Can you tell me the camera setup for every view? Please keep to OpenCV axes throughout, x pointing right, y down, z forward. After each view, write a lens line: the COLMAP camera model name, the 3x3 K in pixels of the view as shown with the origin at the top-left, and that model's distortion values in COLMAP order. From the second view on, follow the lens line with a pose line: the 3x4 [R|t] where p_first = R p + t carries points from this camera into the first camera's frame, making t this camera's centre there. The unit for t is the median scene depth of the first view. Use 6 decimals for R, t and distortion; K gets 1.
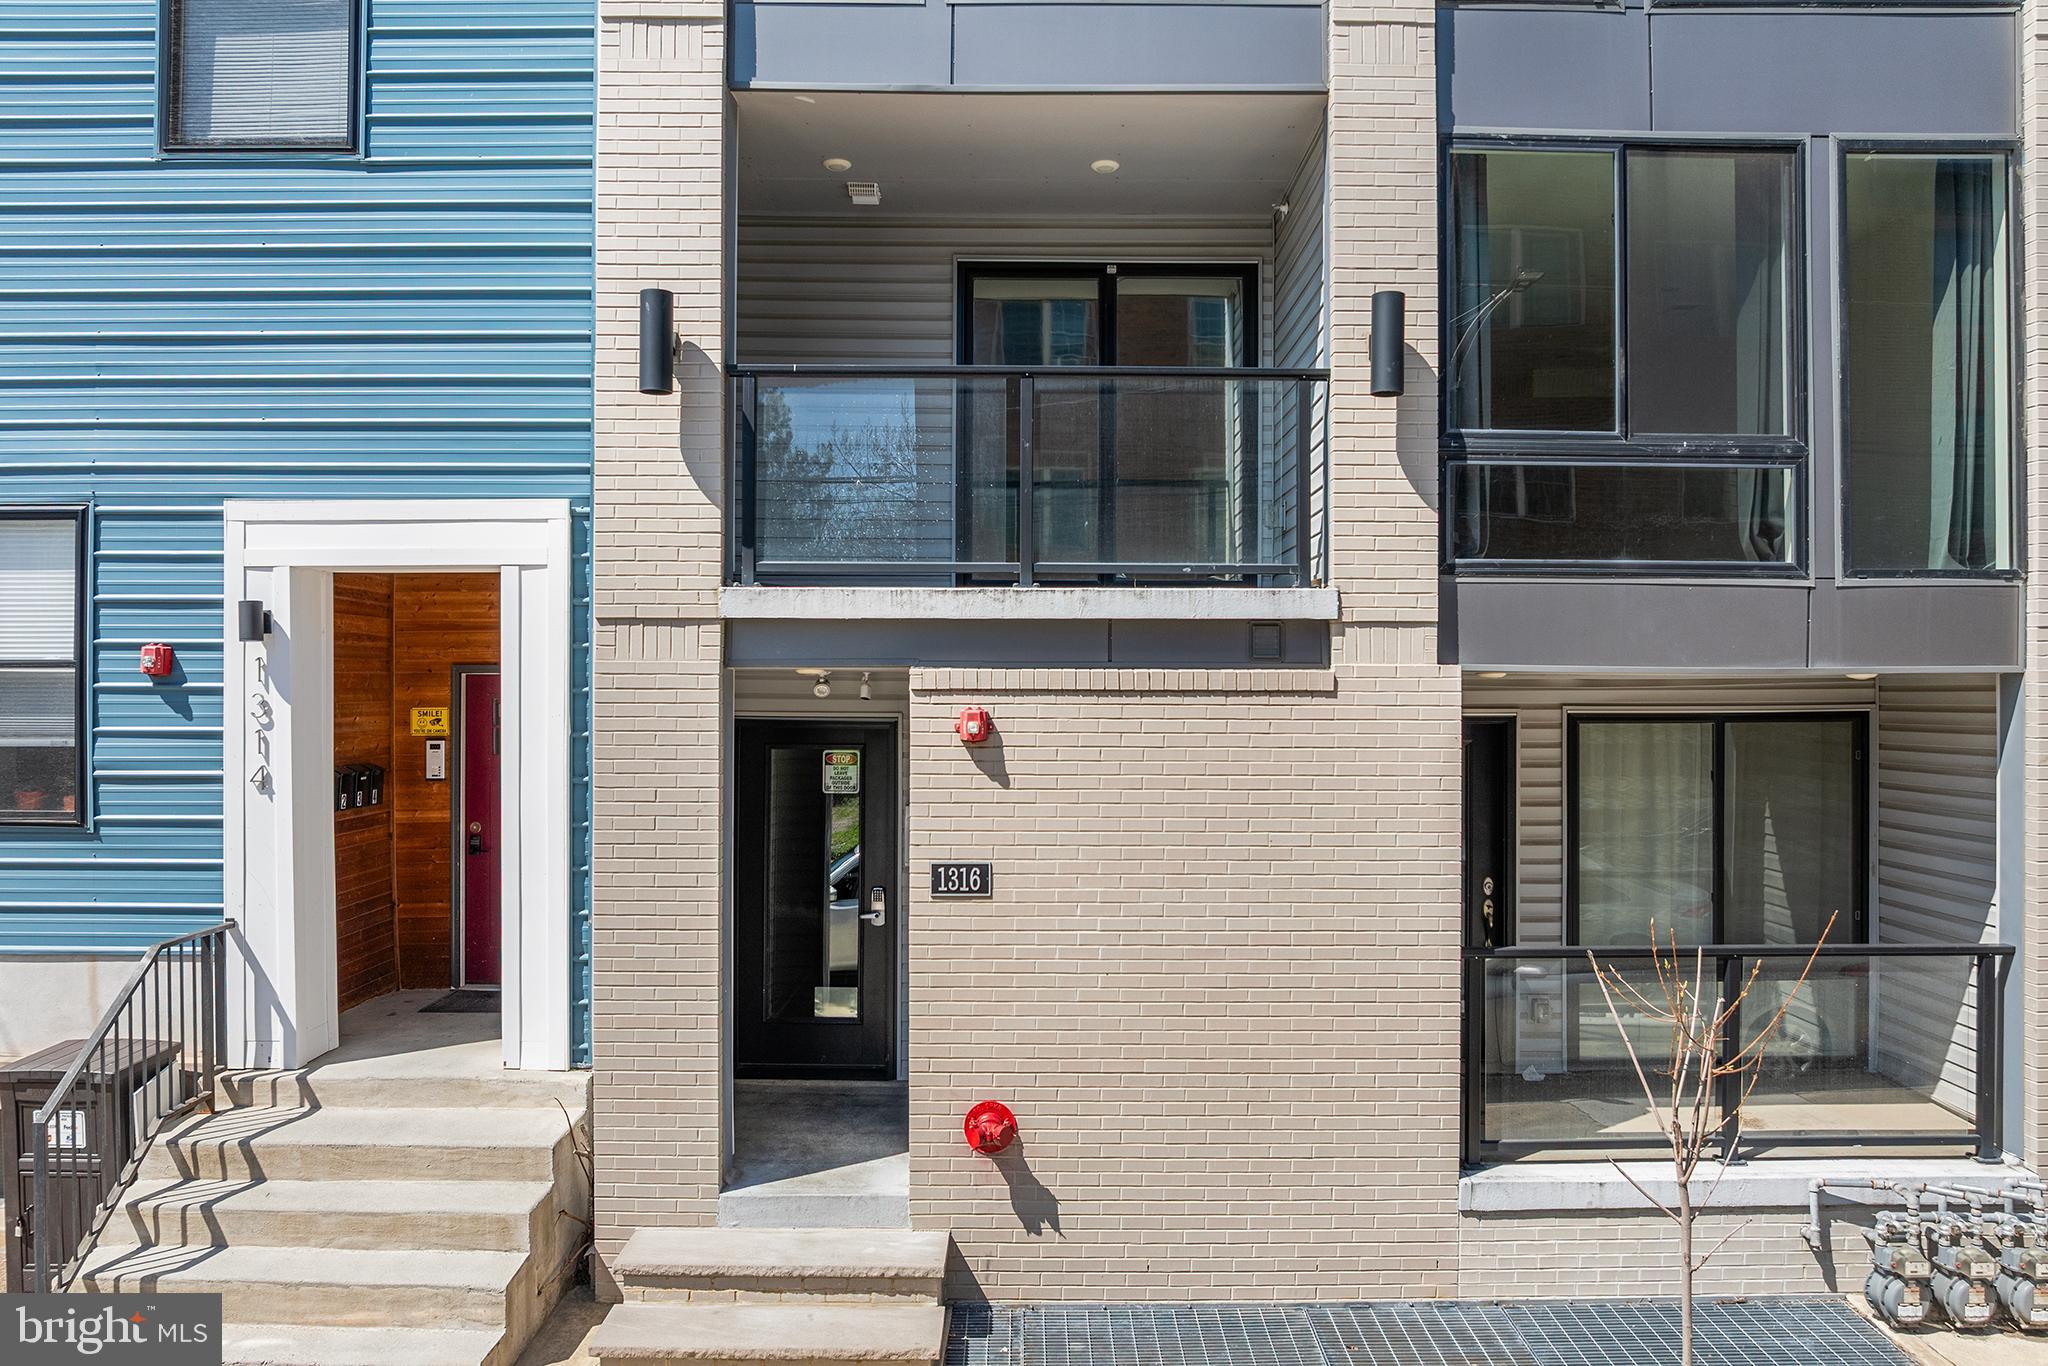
lens RADIAL K [[1429.1, 0, 1030.9], [0, 1429.1, 662.1], [0, 0, 1]] dist [-0.027266, -0.010468]
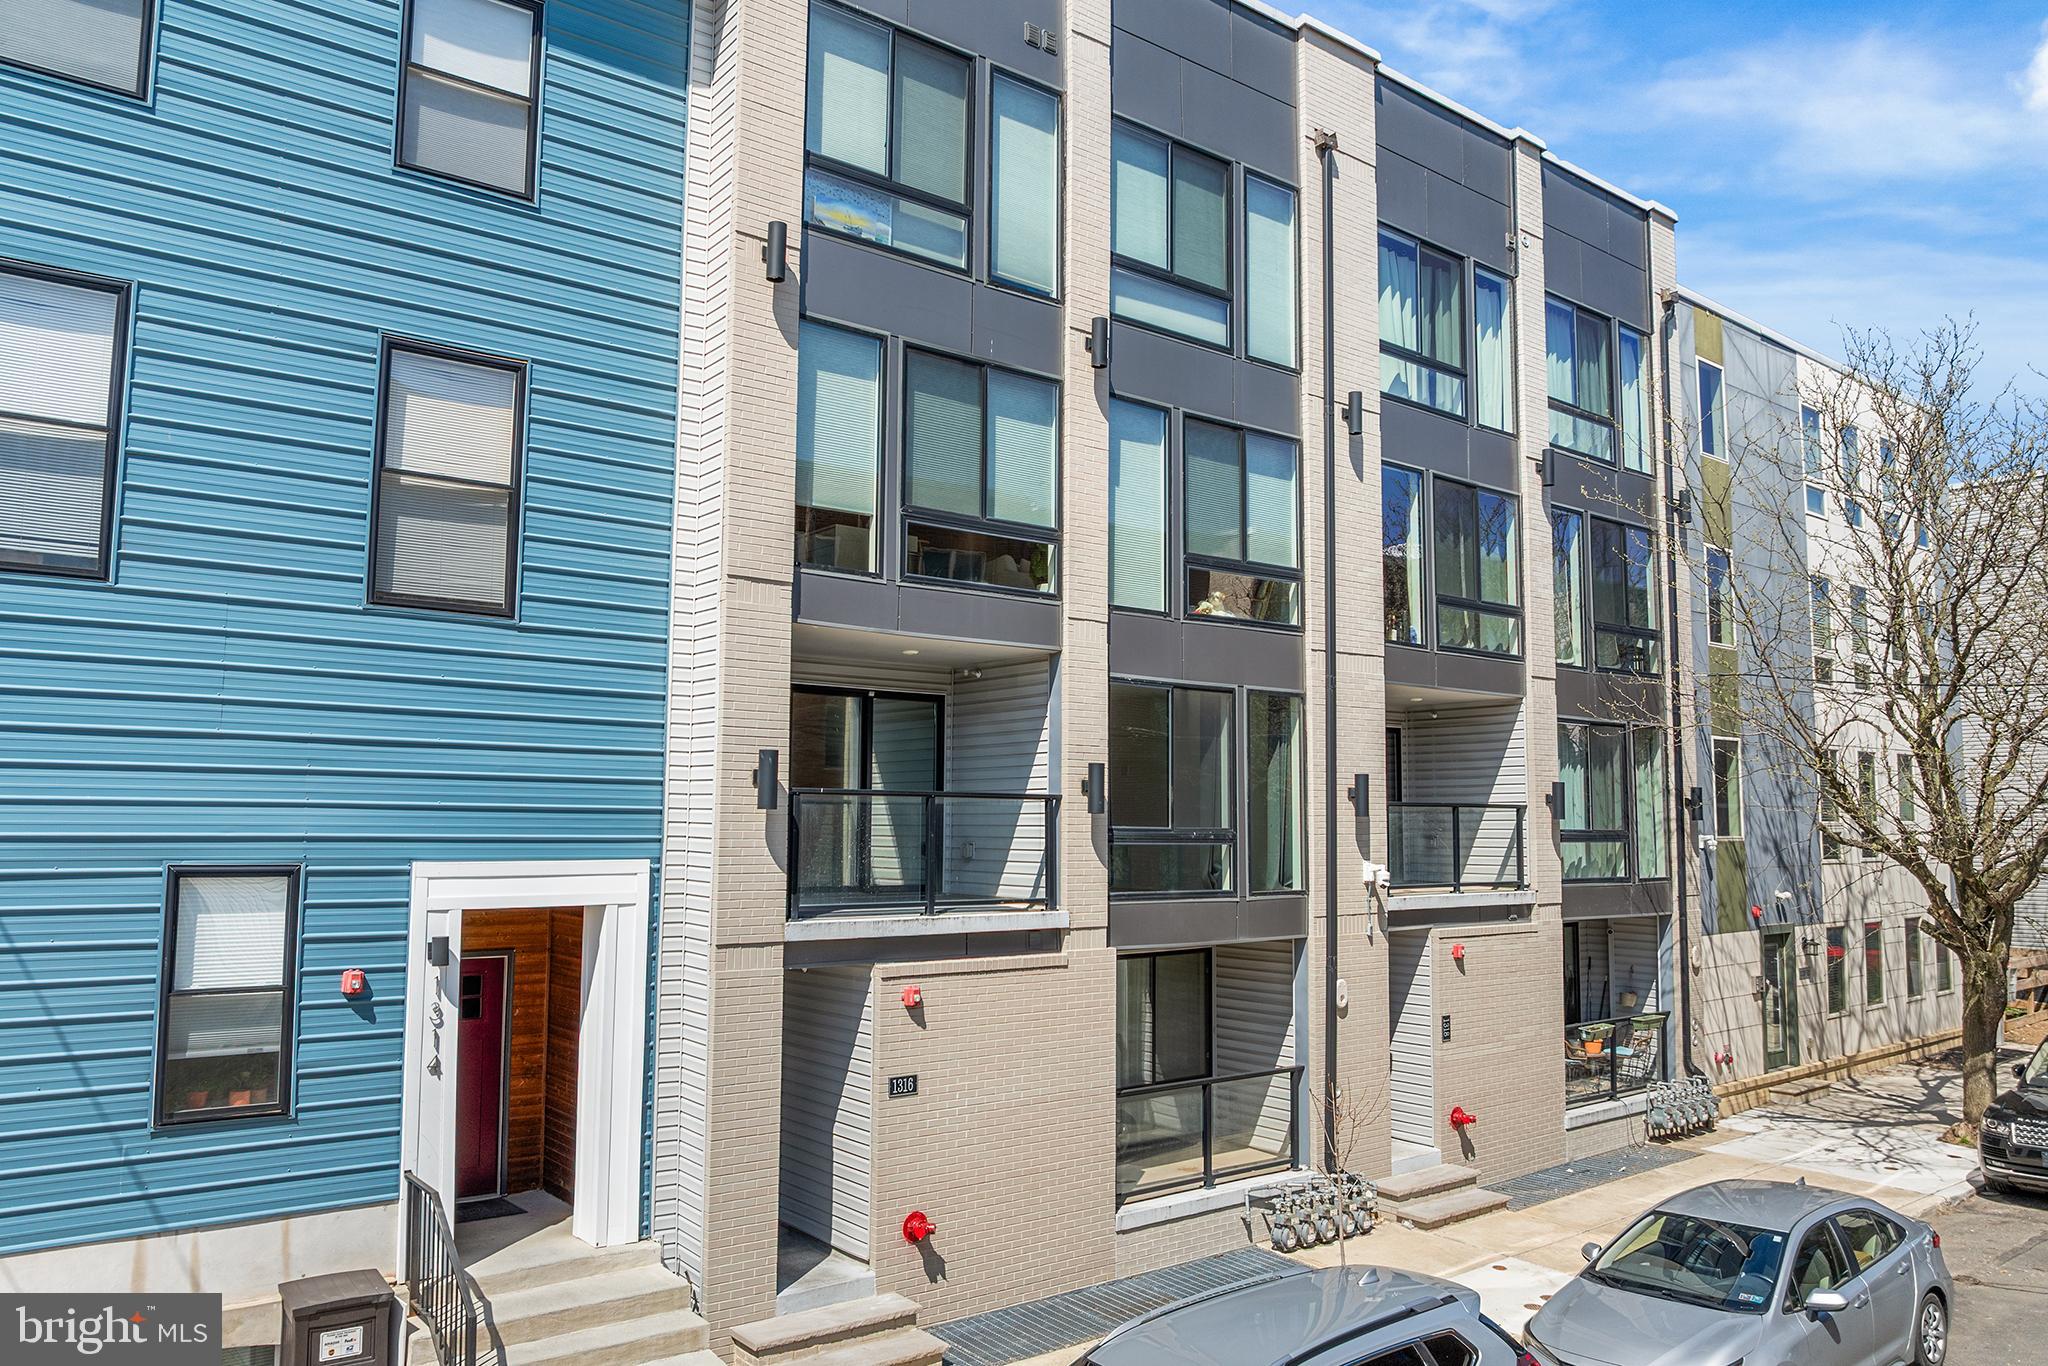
lens RADIAL K [[1429.1, 0, 1019.1], [0, 1429.1, 682.5], [0, 0, 1]] dist [-0.027266, -0.010468]
pose [[0.792036, 0.064530, 0.607054, -0.994686], [-0.013348, 0.995990, -0.088458, -0.181074], [-0.610329, 0.061959, 0.789722, -0.487022]]
